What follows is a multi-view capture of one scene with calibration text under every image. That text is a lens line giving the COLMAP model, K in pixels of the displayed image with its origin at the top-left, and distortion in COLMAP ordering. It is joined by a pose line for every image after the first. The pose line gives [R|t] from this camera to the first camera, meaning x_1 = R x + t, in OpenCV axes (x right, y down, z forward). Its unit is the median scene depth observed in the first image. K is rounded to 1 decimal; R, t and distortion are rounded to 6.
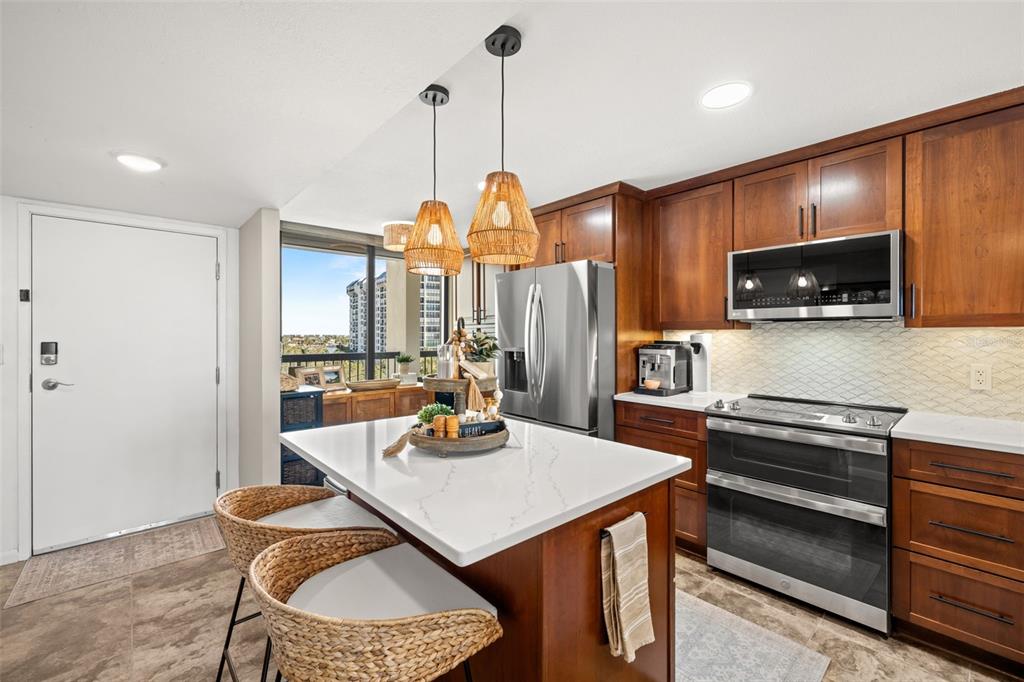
lens RADIAL K [[433.8, 0, 515.6], [0, 433.8, 337.9], [0, 0, 1]] dist [-0.003081, 0.000204]
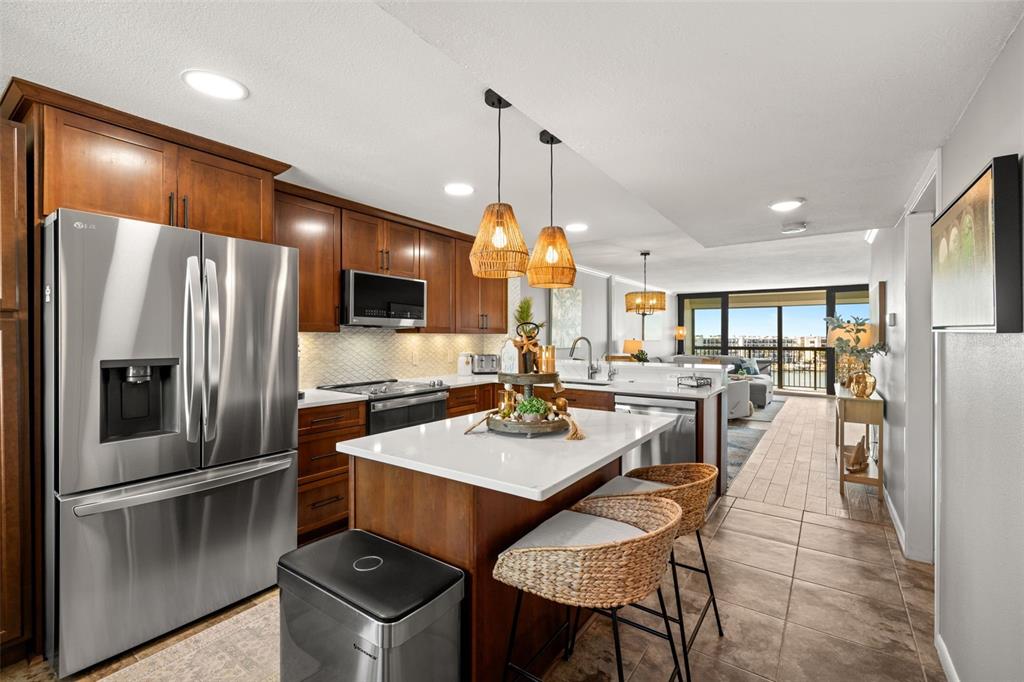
lens RADIAL K [[433.8, 0, 512.9], [0, 433.8, 336.0], [0, 0, 1]] dist [-0.003081, 0.000204]
pose [[-0.225689, 0.005919, 0.974181, -0.817207], [0.006711, 0.999967, -0.004521, -0.000683], [-0.974176, 0.005518, -0.225721, 0.835661]]
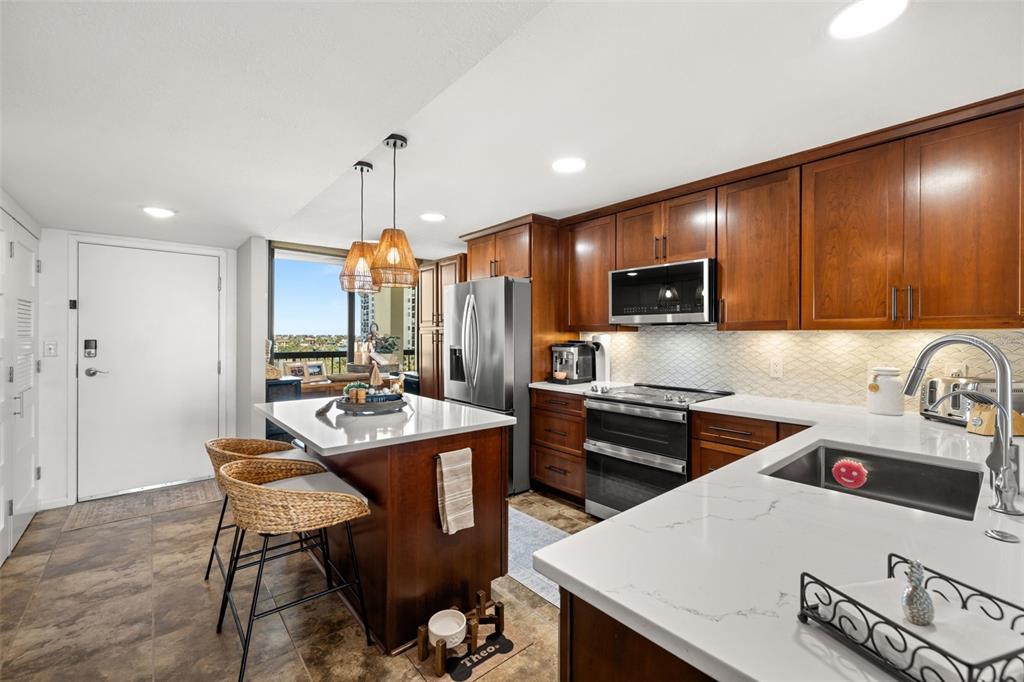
lens RADIAL K [[433.8, 0, 516.6], [0, 433.8, 338.1], [0, 0, 1]] dist [-0.003081, 0.000204]
pose [[0.999746, 0.003105, -0.022343, 0.248992], [-0.003135, 0.999994, -0.001288, 0.002126], [0.022338, 0.001358, 0.999750, -0.290267]]
